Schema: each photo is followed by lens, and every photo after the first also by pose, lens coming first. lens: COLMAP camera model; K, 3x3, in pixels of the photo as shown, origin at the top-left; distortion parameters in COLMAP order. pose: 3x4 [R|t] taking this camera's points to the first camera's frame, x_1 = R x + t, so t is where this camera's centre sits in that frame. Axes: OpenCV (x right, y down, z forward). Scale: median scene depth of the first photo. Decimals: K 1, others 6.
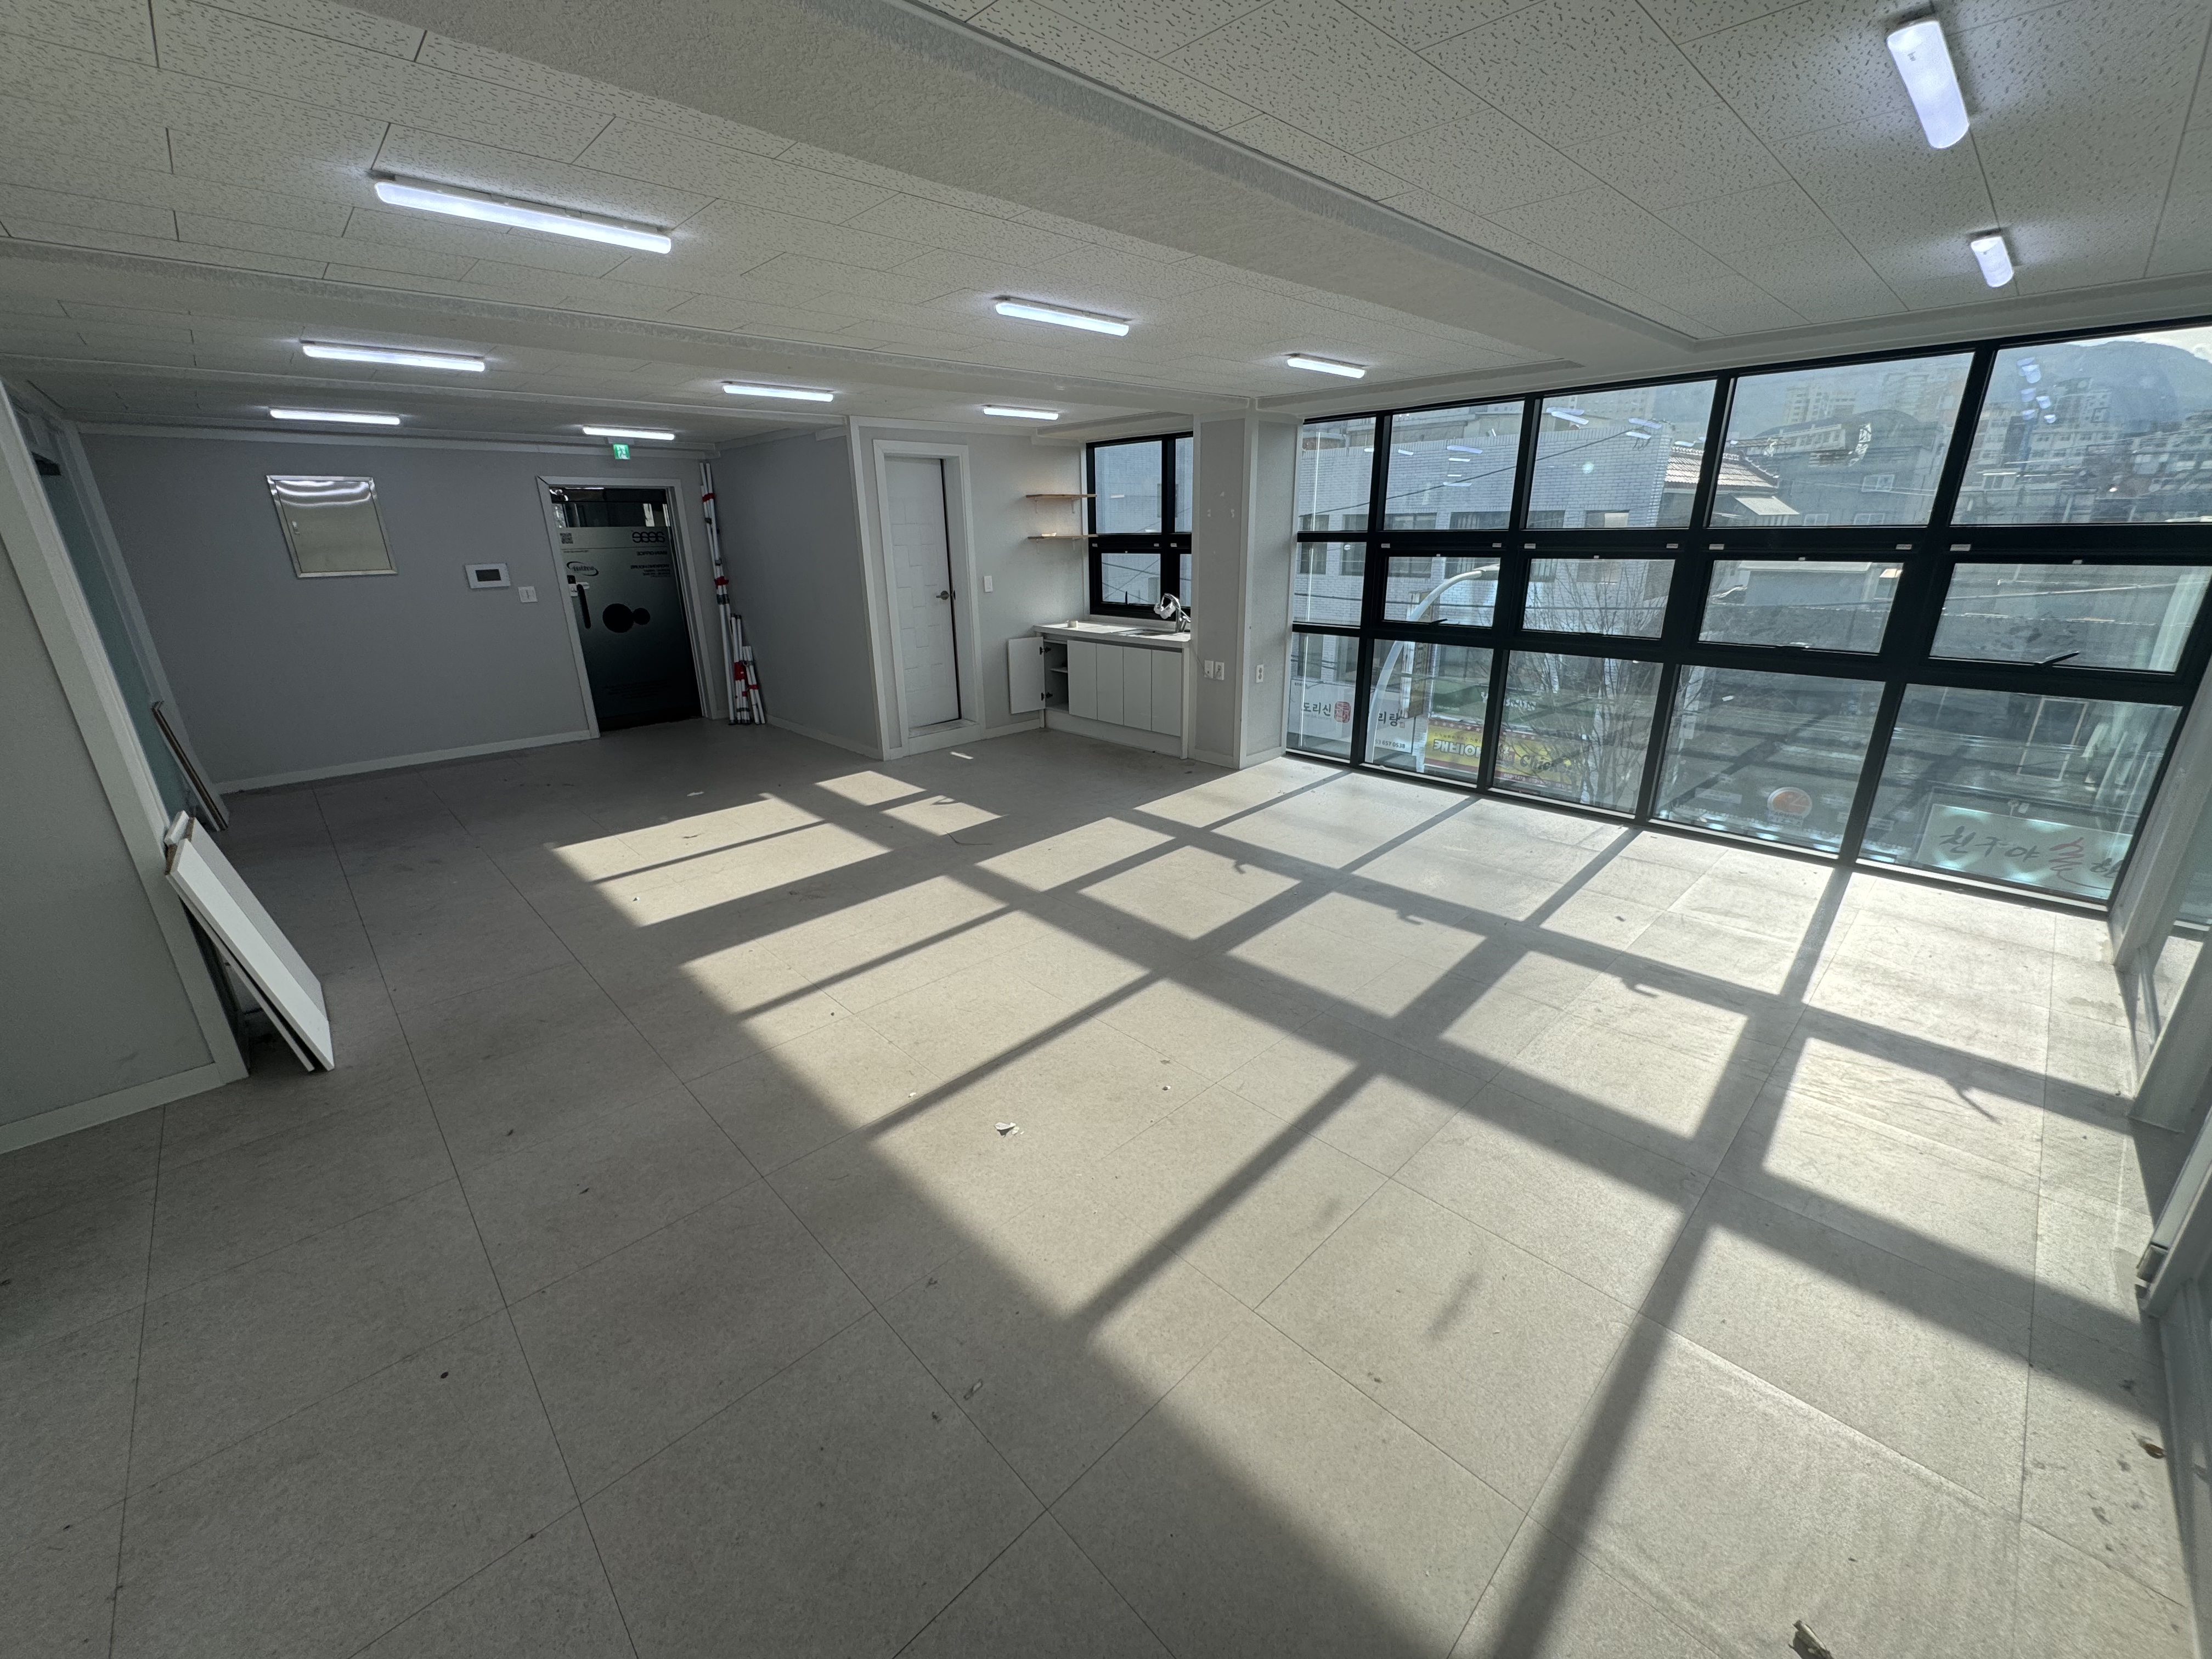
lens RADIAL K [[882.8, 0, 1106.0], [0, 882.8, 829.5], [0, 0, 1]] dist [0.001491, 0.000272]
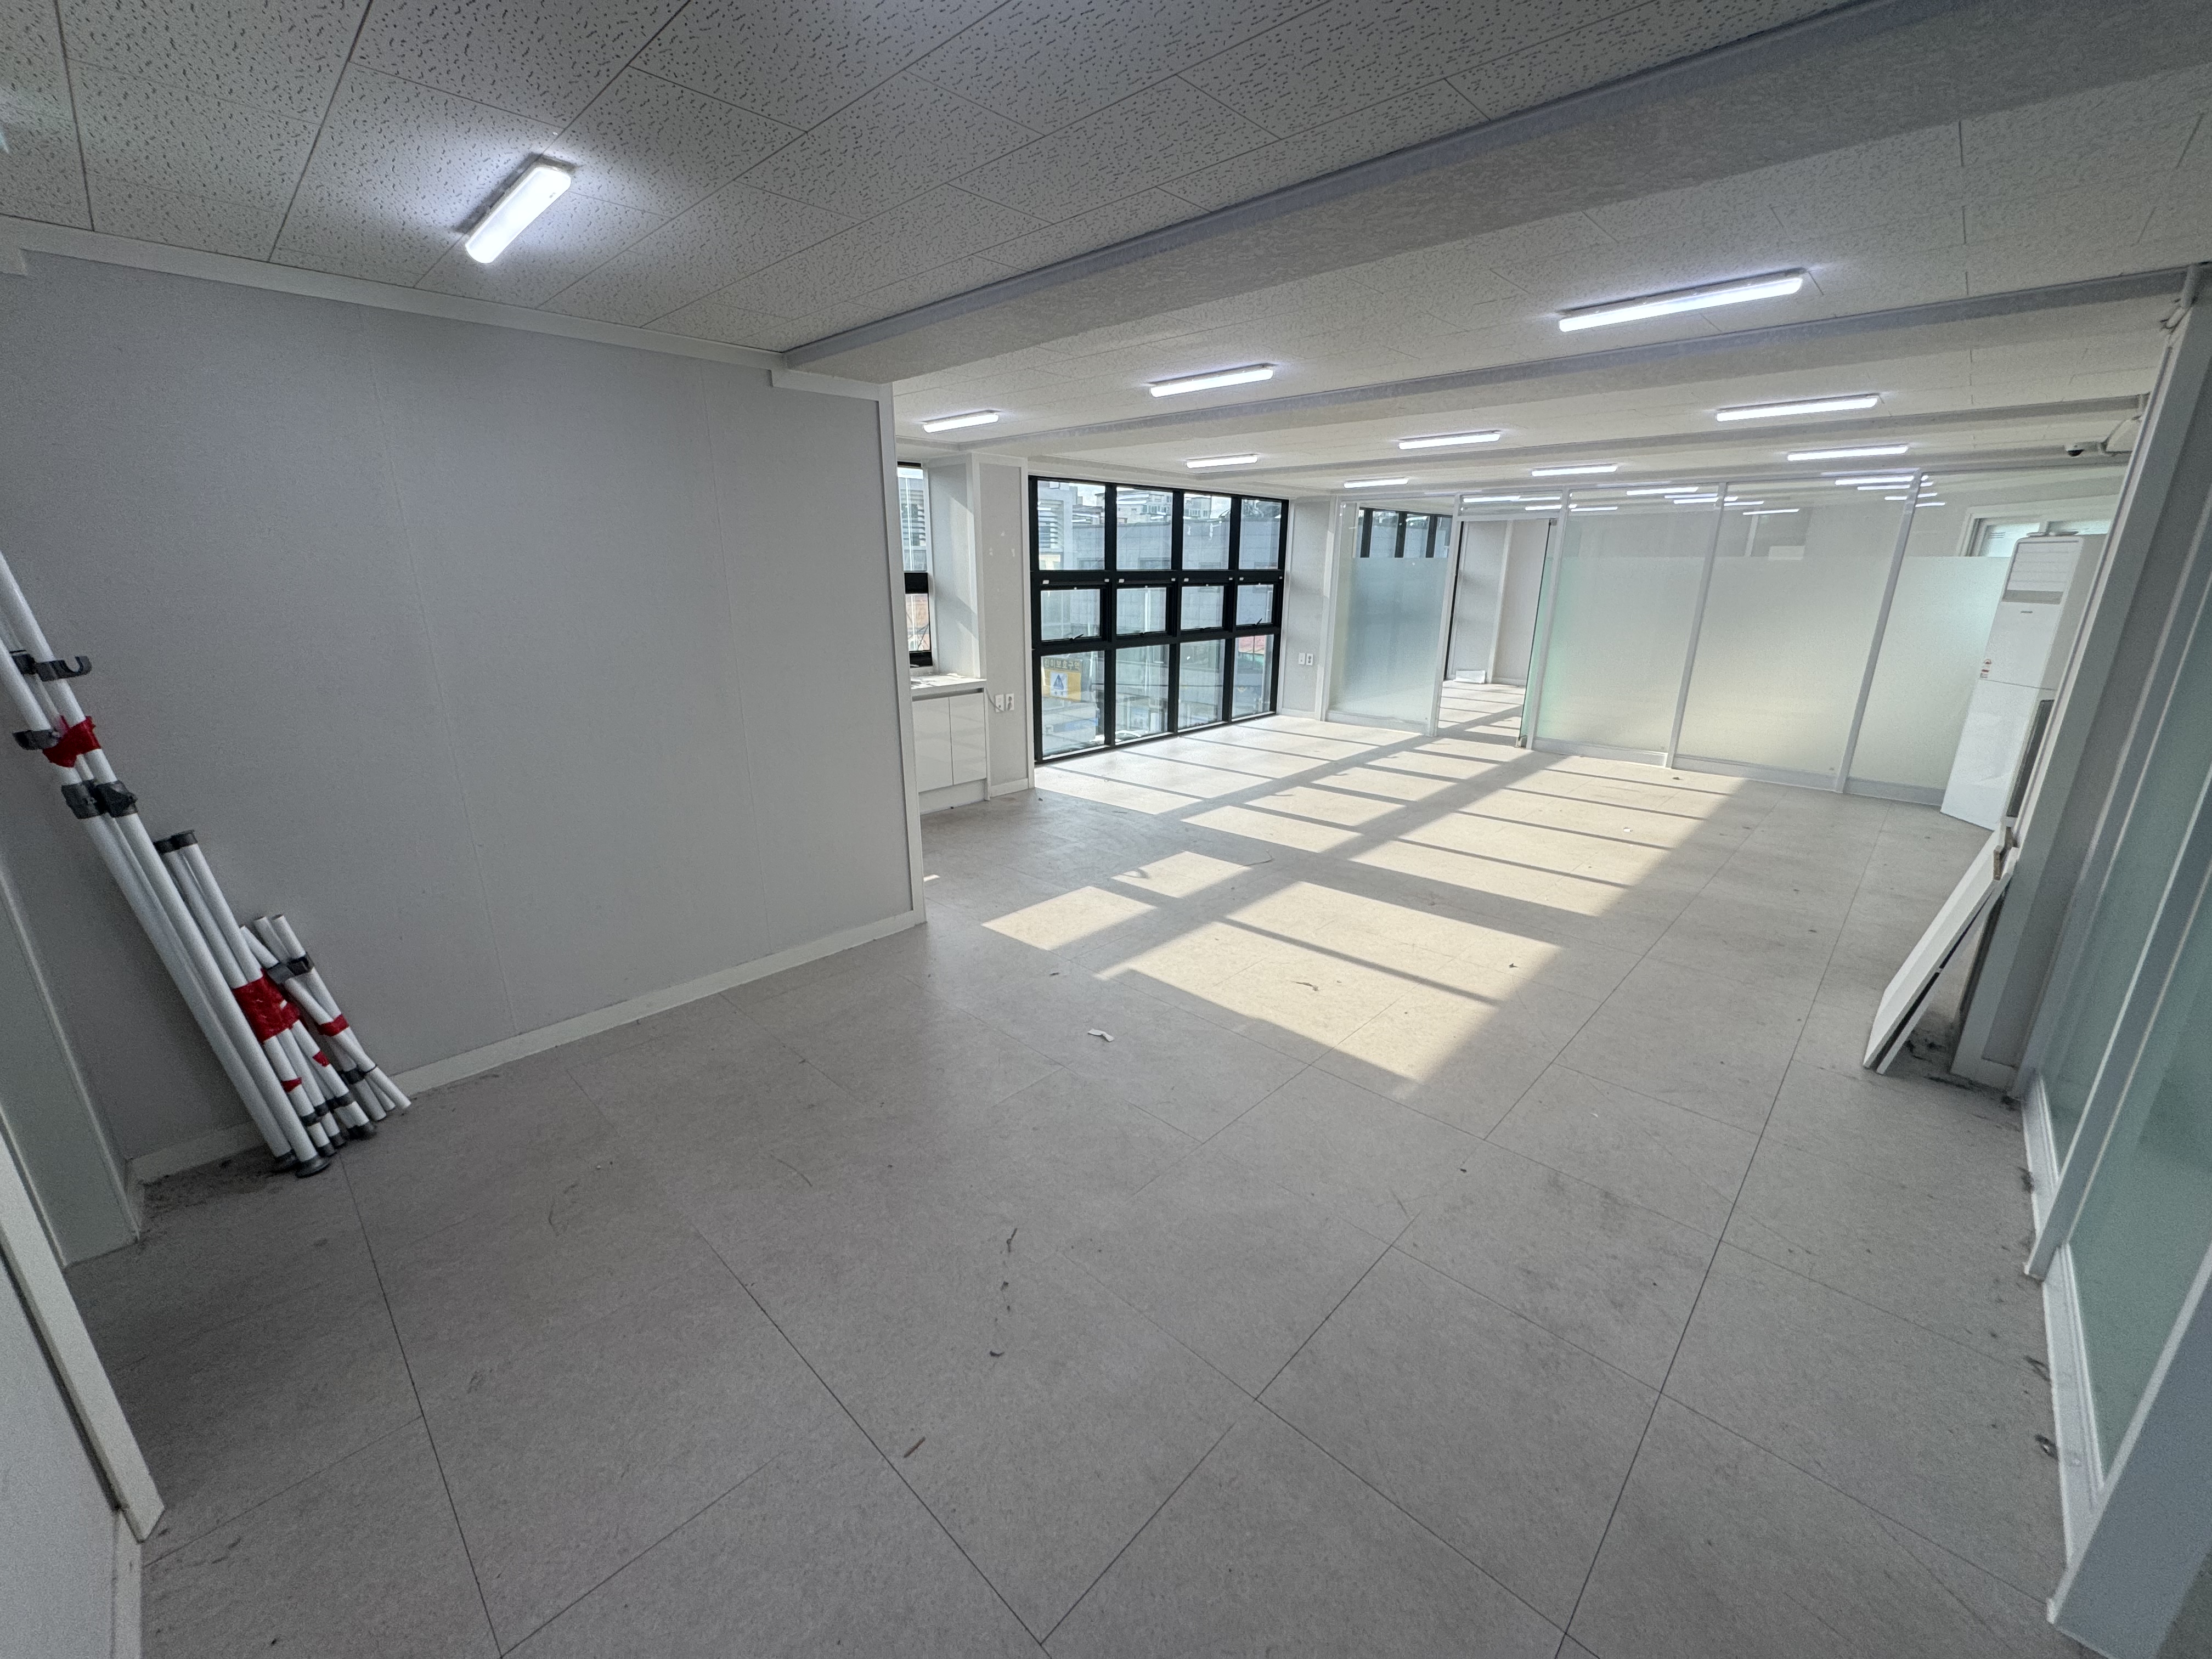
lens RADIAL K [[872.4, 0, 1107.6], [0, 872.4, 834.1], [0, 0, 1]] dist [0.000087, 0.000317]
pose [[-0.041995, -0.279846, 0.959126, -1.048244], [0.323151, 0.904570, 0.278077, -0.332899], [-0.945415, 0.321621, 0.052446, 1.026314]]
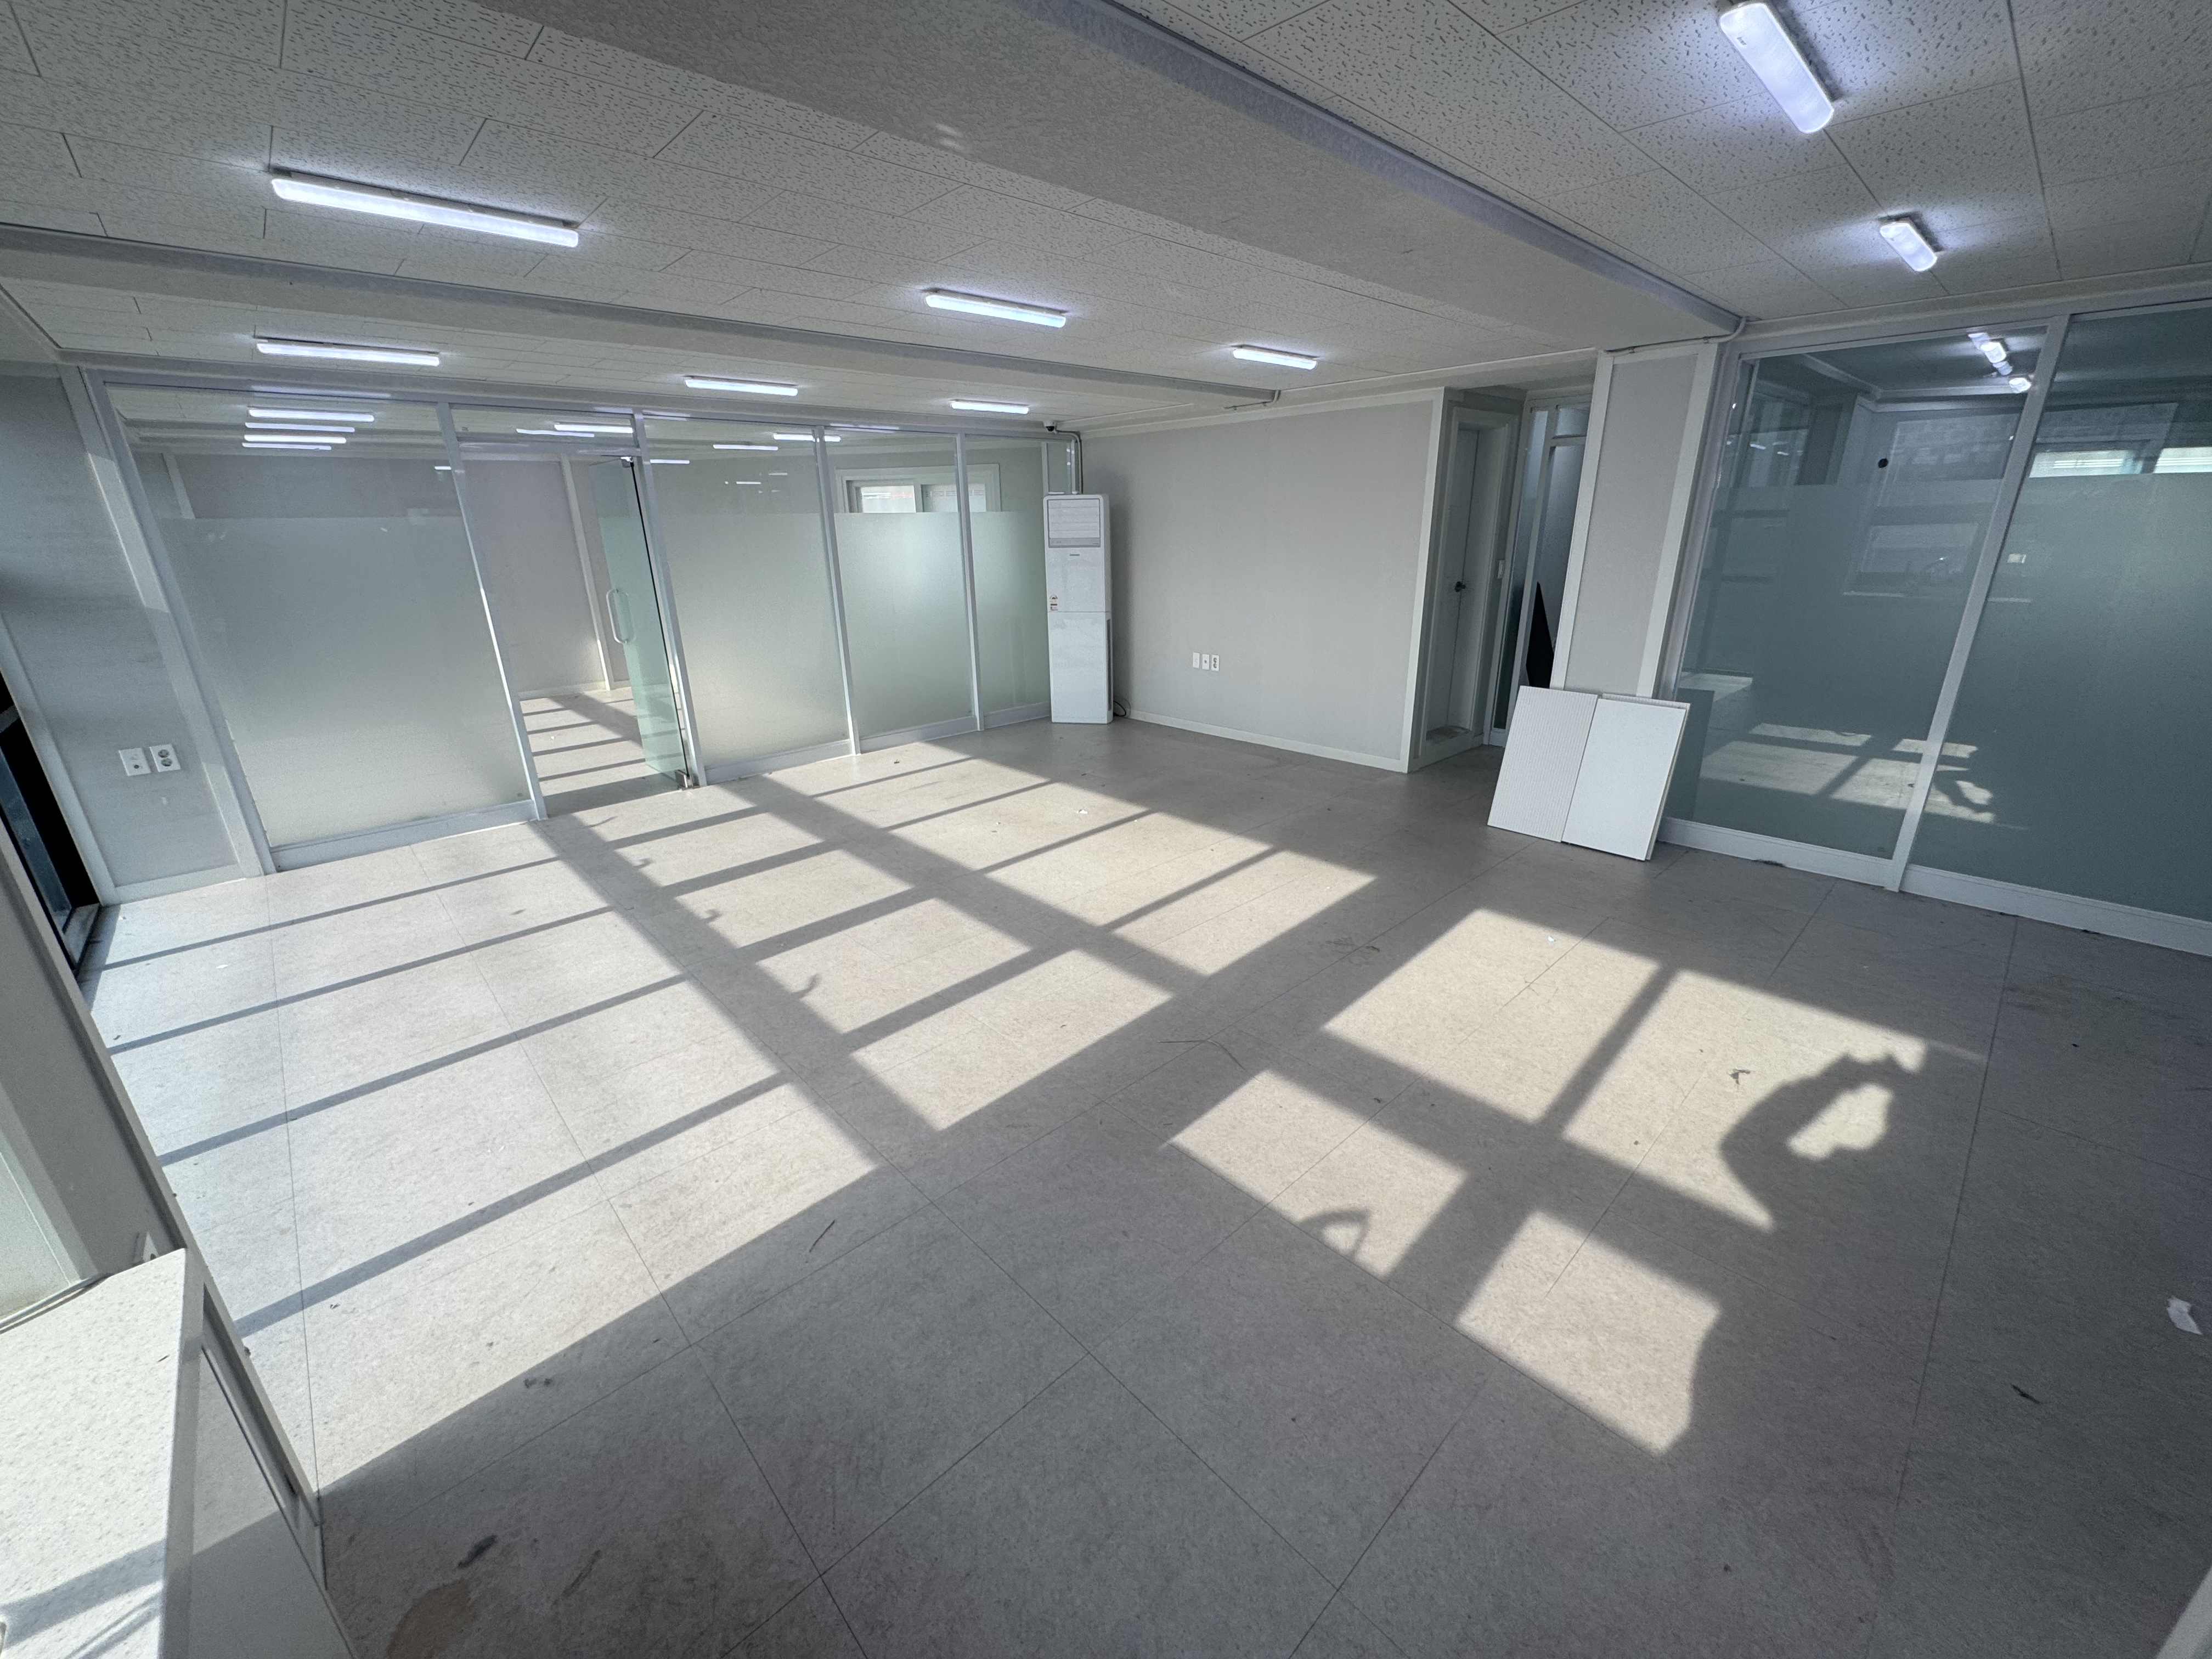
lens RADIAL K [[879.7, 0, 1106.0], [0, 879.7, 829.5], [0, 0, 1]] dist [-0.001082, 0.000164]
pose [[-0.999309, 0.028784, 0.023527, -0.099525], [0.037172, 0.783293, 0.620540, -0.426723], [-0.000567, 0.620986, -0.783822, 1.258668]]
